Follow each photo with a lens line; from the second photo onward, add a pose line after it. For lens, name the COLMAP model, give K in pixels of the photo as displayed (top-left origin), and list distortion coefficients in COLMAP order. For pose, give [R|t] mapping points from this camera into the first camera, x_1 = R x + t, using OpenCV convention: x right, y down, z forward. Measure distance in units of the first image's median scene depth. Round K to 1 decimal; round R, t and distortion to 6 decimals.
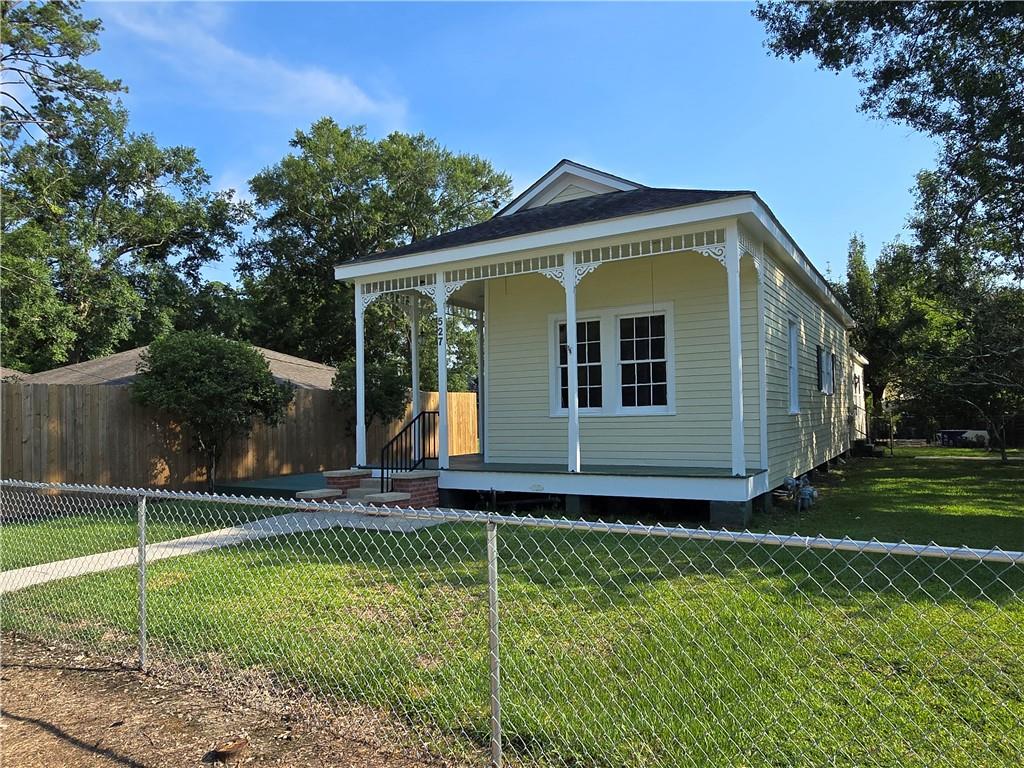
lens RADIAL K [[693.9, 0, 509.3], [0, 693.9, 391.7], [0, 0, 1]] dist [-0.000218, -0.001189]
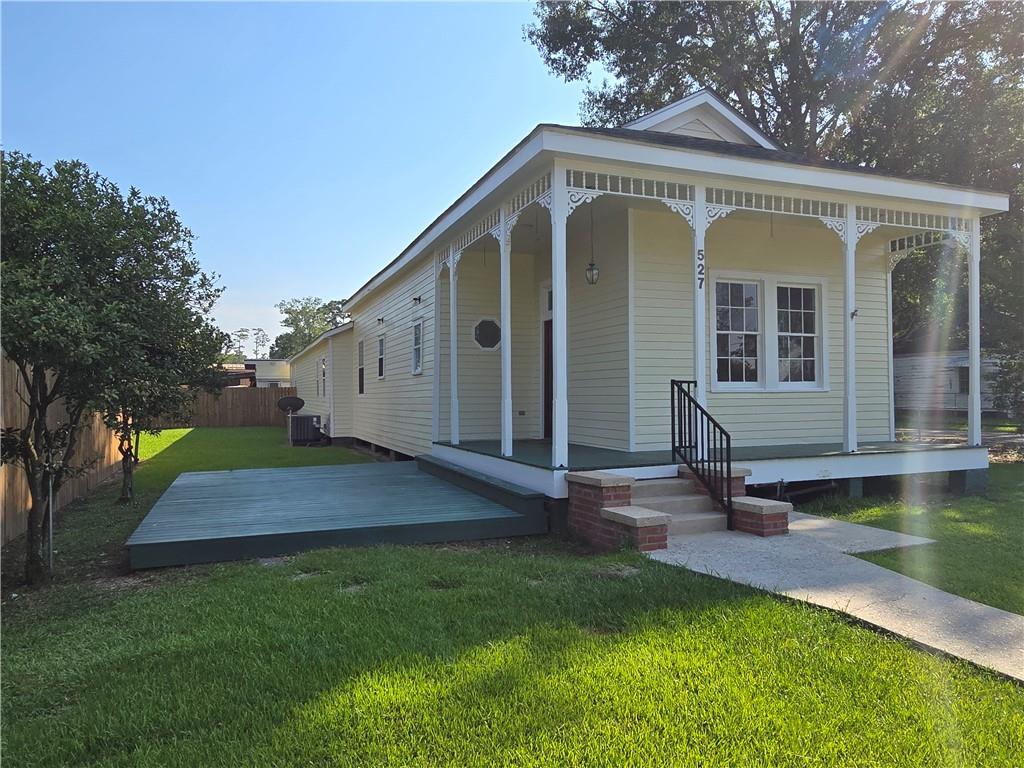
lens RADIAL K [[693.9, 0, 509.3], [0, 693.9, 391.7], [0, 0, 1]] dist [-0.000218, -0.001189]
pose [[0.606201, 0.016778, 0.795134, -0.496527], [-0.032588, 0.999462, 0.003756, 0.027085], [-0.794643, -0.028189, 0.606422, 0.456723]]
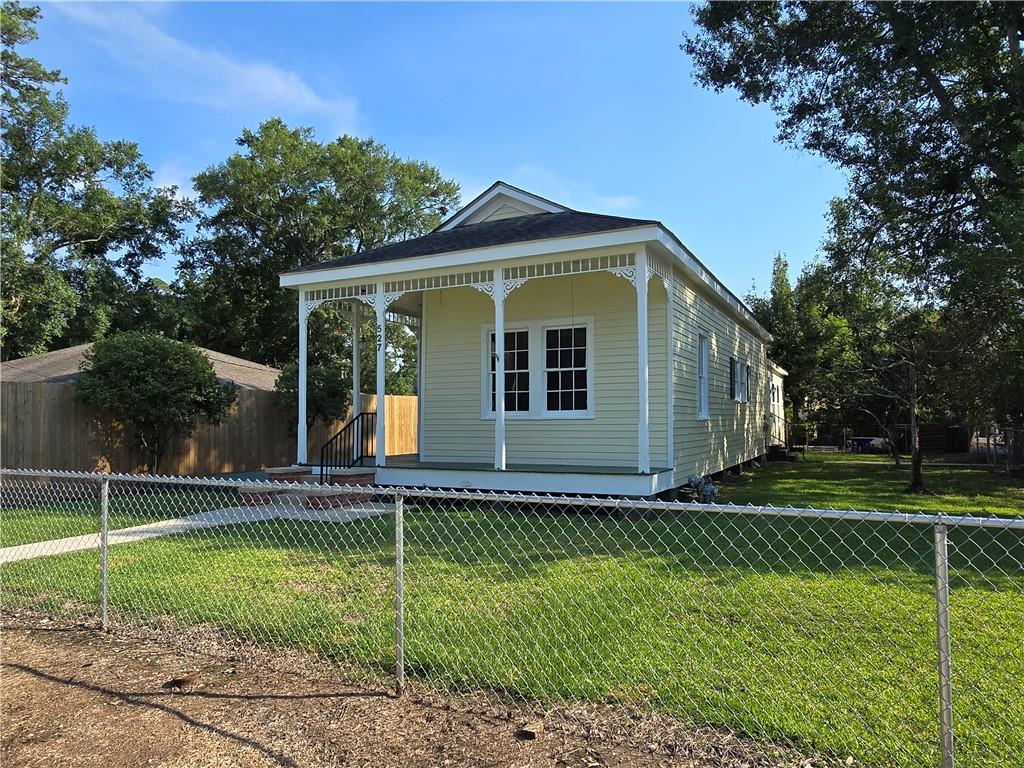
lens RADIAL K [[693.9, 0, 509.3], [0, 693.9, 391.7], [0, 0, 1]] dist [-0.000218, -0.001189]
pose [[0.997060, 0.015812, 0.074980, 0.013494], [-0.015289, 0.999855, -0.007552, 0.000589], [-0.075088, 0.006383, 0.997156, -0.051388]]
